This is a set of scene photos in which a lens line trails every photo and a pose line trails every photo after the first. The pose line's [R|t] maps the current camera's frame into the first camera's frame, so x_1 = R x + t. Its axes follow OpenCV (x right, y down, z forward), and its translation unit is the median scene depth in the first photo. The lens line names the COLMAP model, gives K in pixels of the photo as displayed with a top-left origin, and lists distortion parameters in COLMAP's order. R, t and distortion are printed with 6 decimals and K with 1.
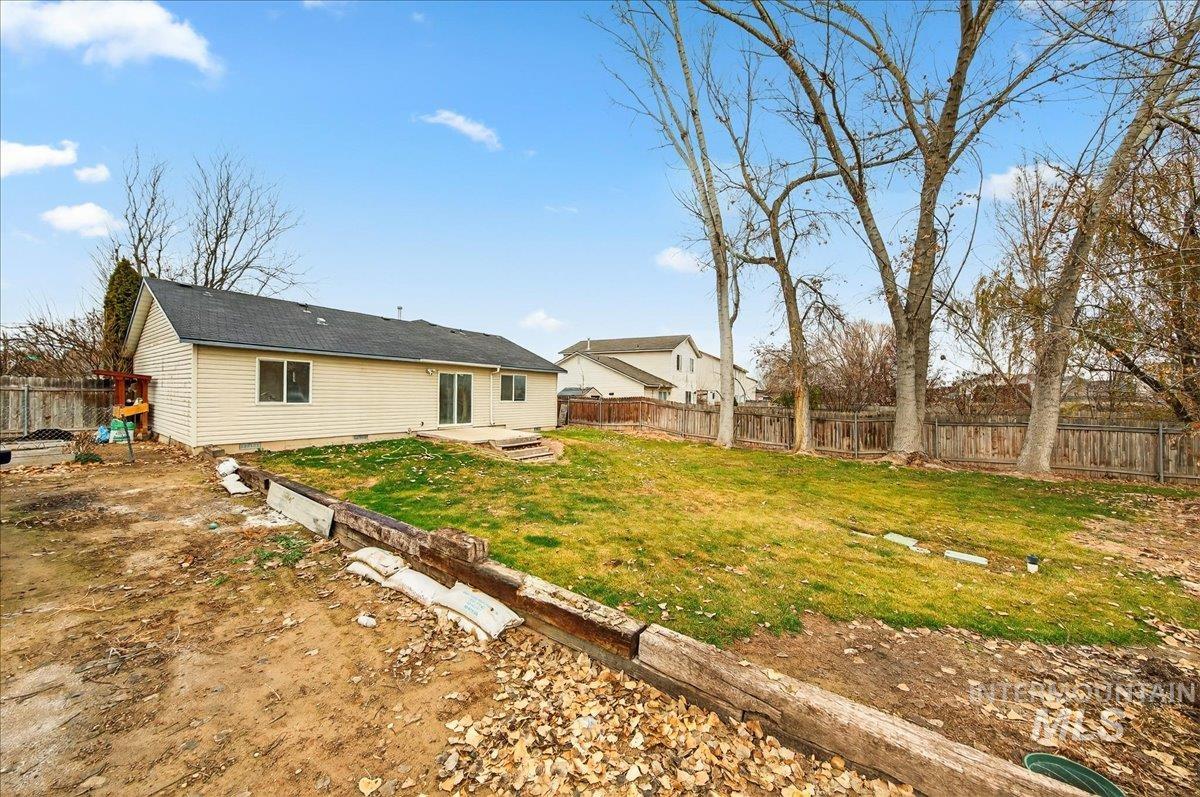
lens RADIAL K [[402.8, 0, 601.6], [0, 402.8, 398.2], [0, 0, 1]] dist [-0.000002, -0.000012]
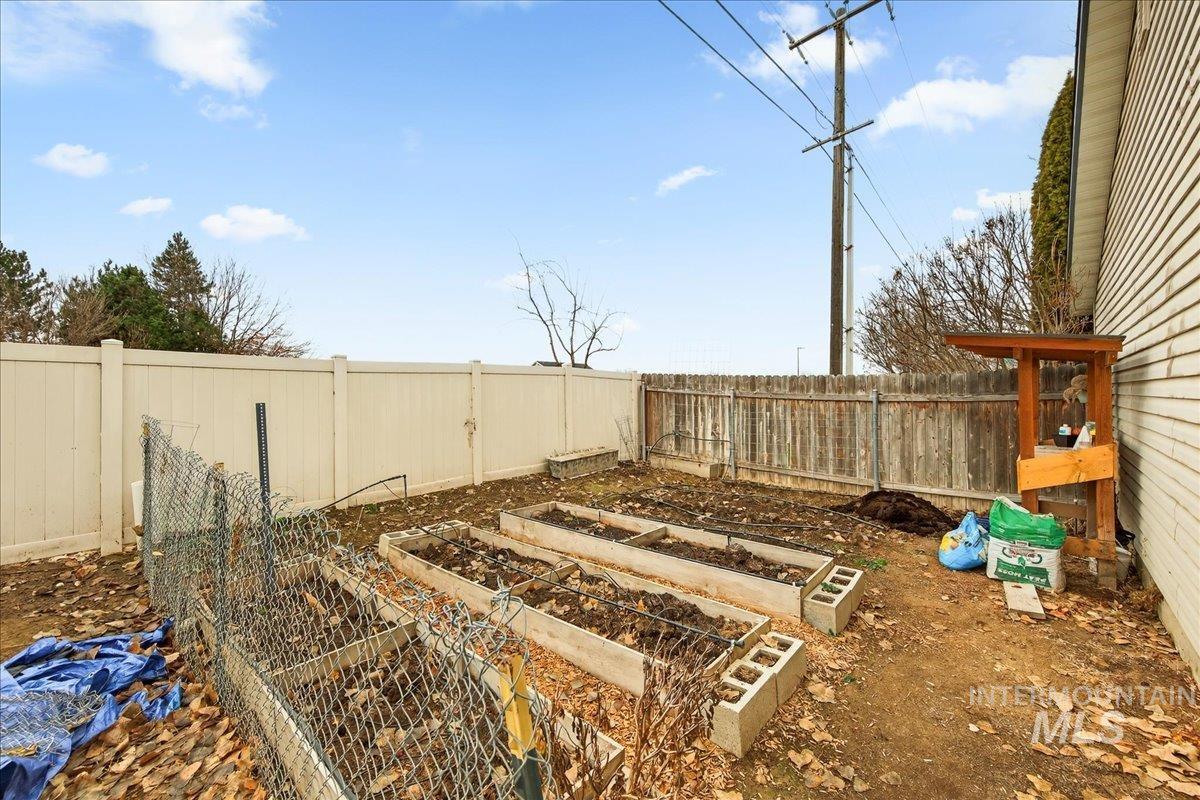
lens RADIAL K [[465.4, 0, 600.1], [0, 465.4, 398.0], [0, 0, 1]] dist [0.000355, -0.000082]
pose [[-0.151491, -0.000578, -0.988458, -0.716788], [0.007708, 0.999969, -0.001766, -0.021836], [0.988429, -0.007886, -0.151482, 0.662357]]
